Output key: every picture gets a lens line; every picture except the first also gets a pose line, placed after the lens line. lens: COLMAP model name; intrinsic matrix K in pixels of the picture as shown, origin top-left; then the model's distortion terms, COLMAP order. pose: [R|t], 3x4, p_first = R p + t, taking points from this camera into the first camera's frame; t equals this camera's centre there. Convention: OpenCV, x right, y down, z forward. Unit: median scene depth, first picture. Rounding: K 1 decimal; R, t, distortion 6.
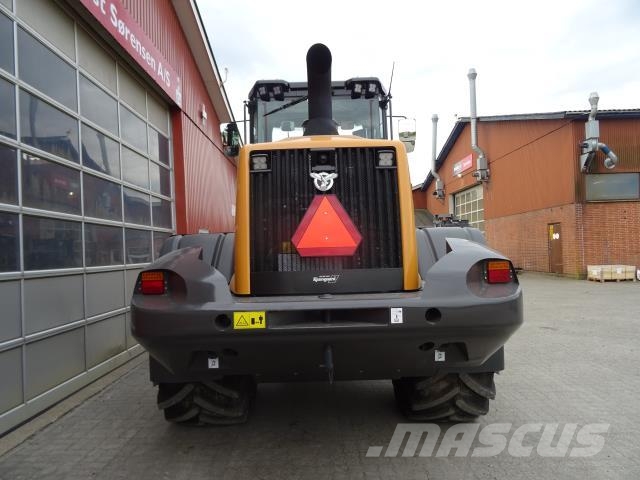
lens RADIAL K [[453.9, 0, 316.3], [0, 453.9, 246.8], [0, 0, 1]] dist [-0.010259, 0.005673]
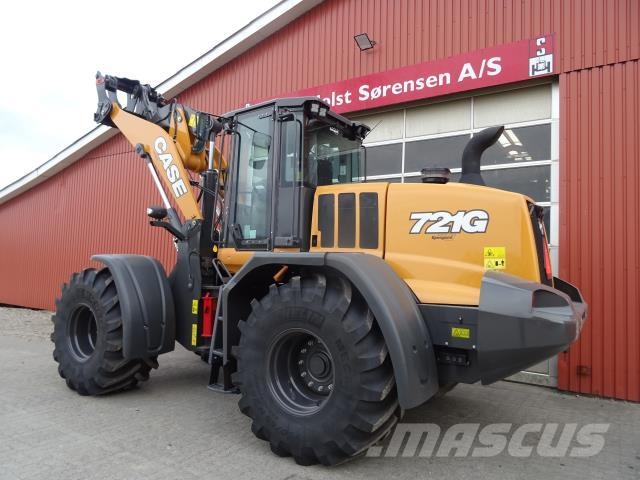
lens RADIAL K [[453.9, 0, 318.9], [0, 453.9, 240.3], [0, 0, 1]] dist [-0.010259, 0.005673]
pose [[-0.554609, -0.036777, -0.831298, 0.567321], [-0.006312, 0.999180, -0.039994, -0.011335], [0.832087, -0.016934, -0.554386, 1.249086]]
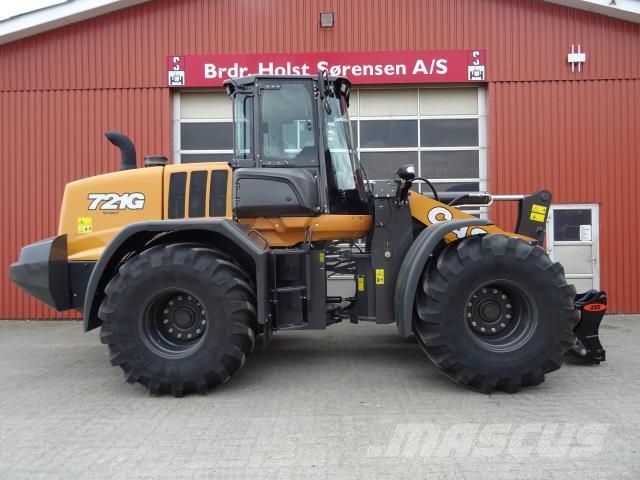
lens RADIAL K [[453.9, 0, 319.7], [0, 453.9, 237.7], [0, 0, 1]] dist [-0.010259, 0.005673]
pose [[-0.026261, 0.025592, -0.999327, 0.766669], [0.024687, 0.999384, 0.024945, -0.009916], [0.999350, -0.024015, -0.026876, 0.776633]]
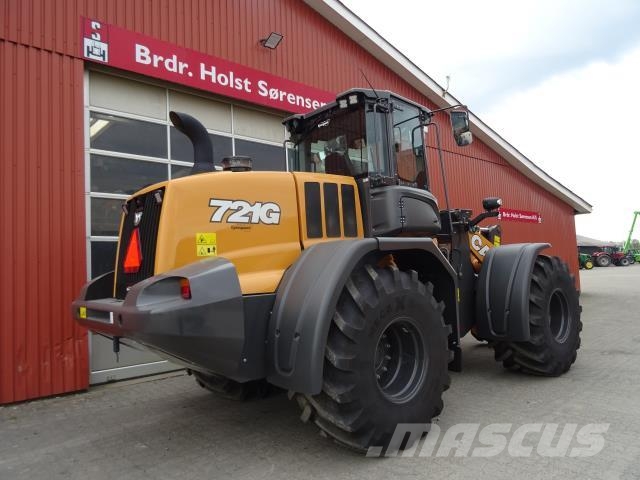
lens RADIAL K [[453.9, 0, 318.6], [0, 453.9, 234.1], [0, 0, 1]] dist [-0.010259, 0.005673]
pose [[0.659696, -0.050886, -0.749808, 0.508178], [0.027495, 0.998671, -0.043585, -0.007441], [0.751029, 0.008137, 0.660219, 0.174154]]
